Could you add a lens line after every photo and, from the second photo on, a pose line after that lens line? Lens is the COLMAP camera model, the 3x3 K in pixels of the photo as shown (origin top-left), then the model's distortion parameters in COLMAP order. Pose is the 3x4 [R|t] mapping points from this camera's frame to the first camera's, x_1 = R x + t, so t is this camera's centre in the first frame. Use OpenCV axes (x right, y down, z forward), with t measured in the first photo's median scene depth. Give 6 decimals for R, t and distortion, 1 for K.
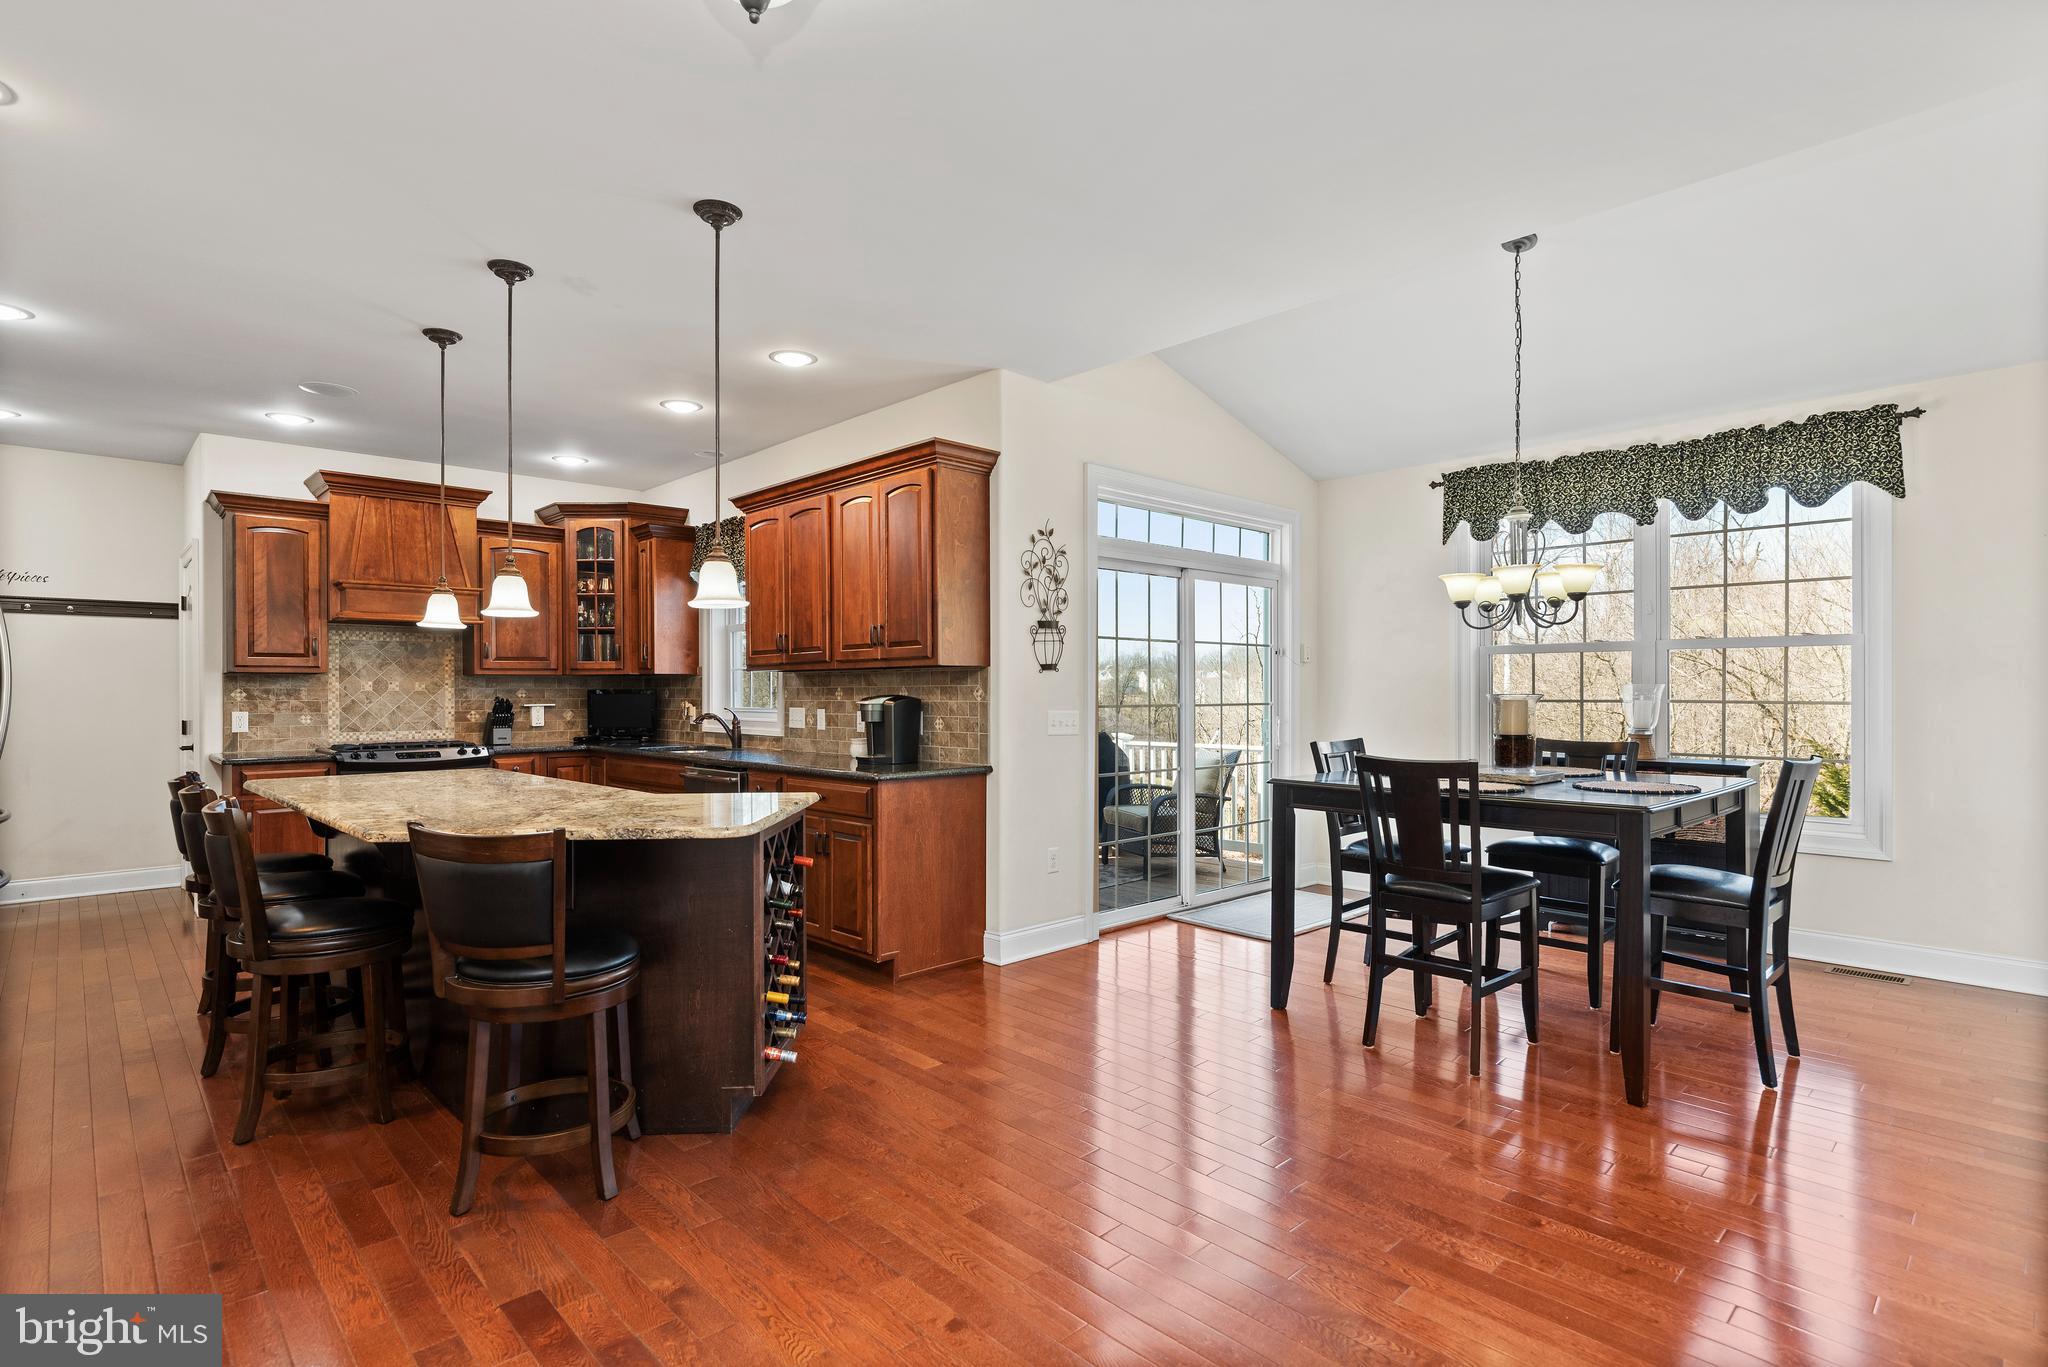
lens RADIAL K [[991.8, 0, 1064.0], [0, 991.8, 693.0], [0, 0, 1]] dist [-0.000141, -0.000155]
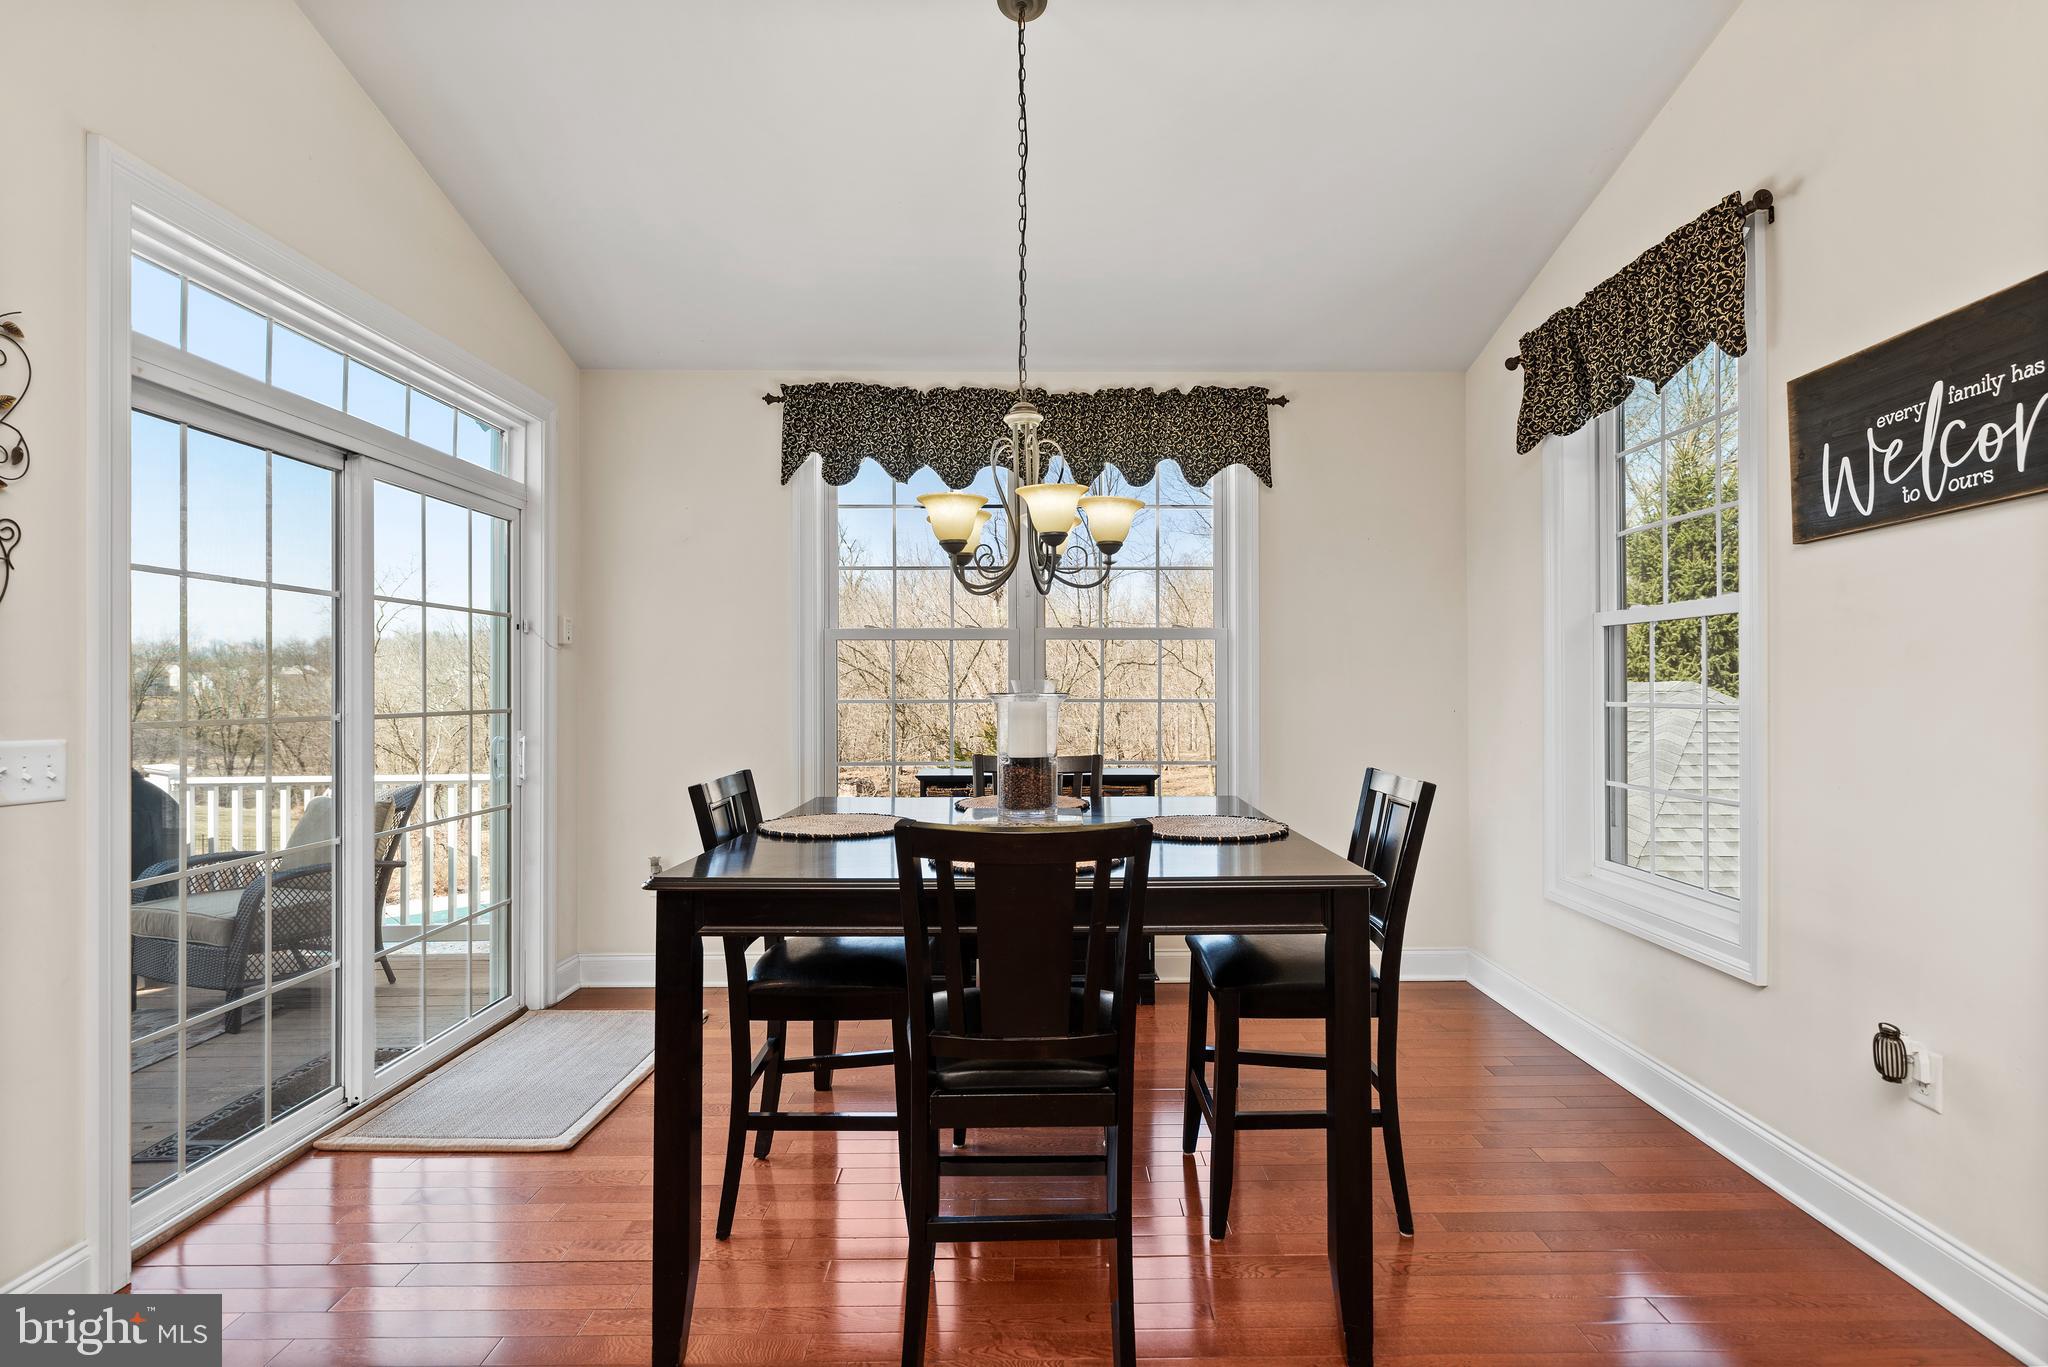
lens RADIAL K [[991.8, 0, 1044.8], [0, 991.8, 674.0], [0, 0, 1]] dist [-0.000141, -0.000155]
pose [[0.697019, 0.008809, 0.716998, 0.003085], [0.003881, 0.999864, -0.016058, -0.000473], [-0.717042, 0.013976, 0.696890, 0.371578]]
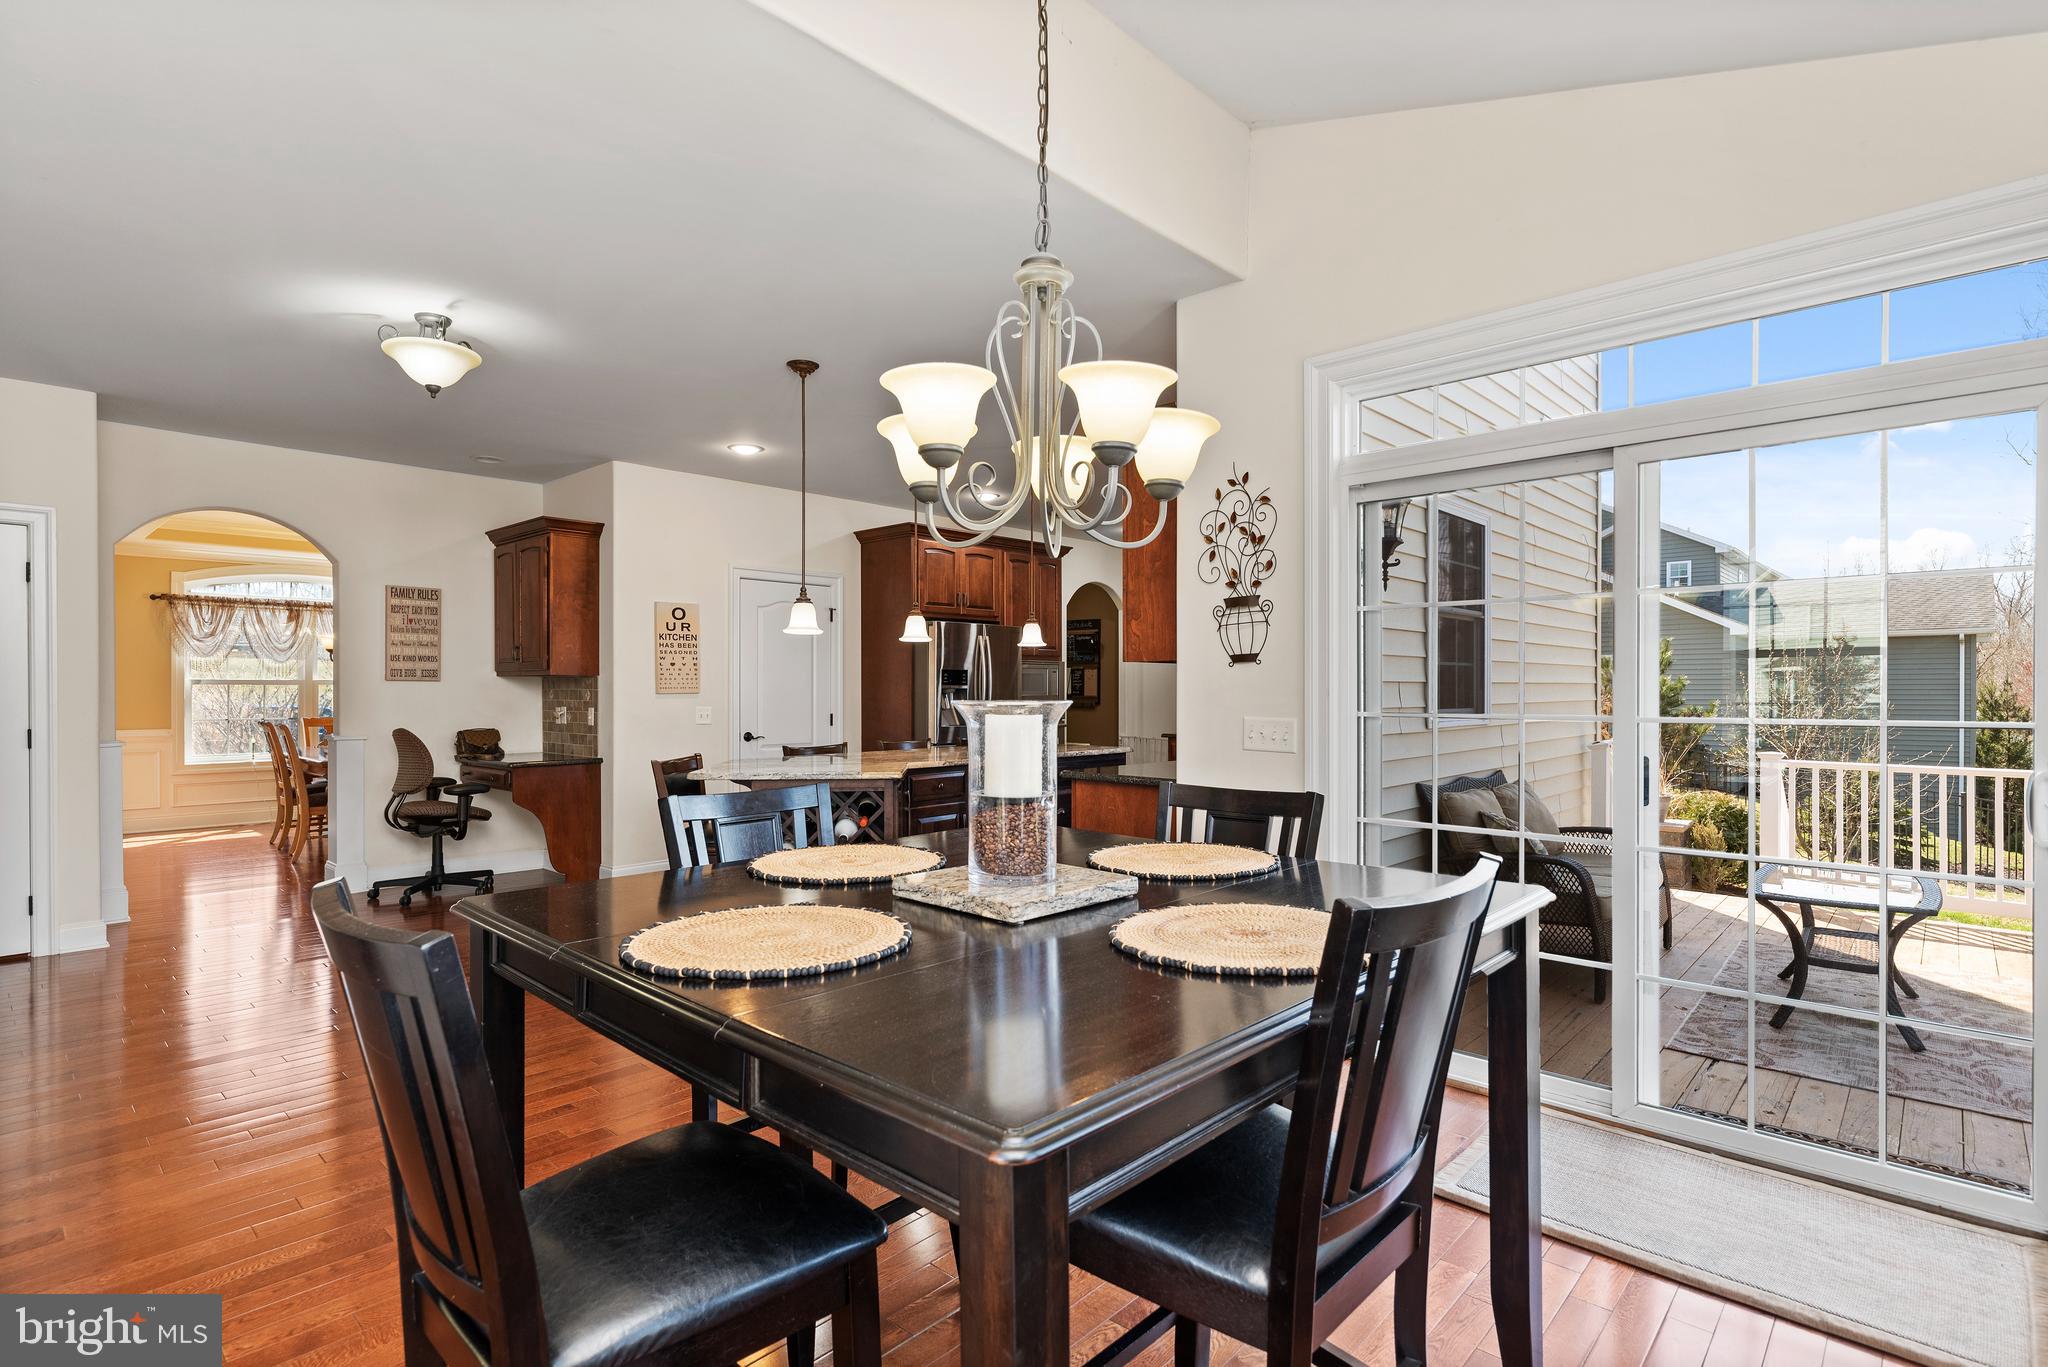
lens RADIAL K [[991.8, 0, 1039.6], [0, 991.8, 684.2], [0, 0, 1]] dist [-0.000141, -0.000155]
pose [[0.045188, -0.003162, -0.998973, 0.602243], [-0.001263, 0.999994, -0.003222, -0.003299], [0.998978, 0.001407, 0.045184, 0.674361]]
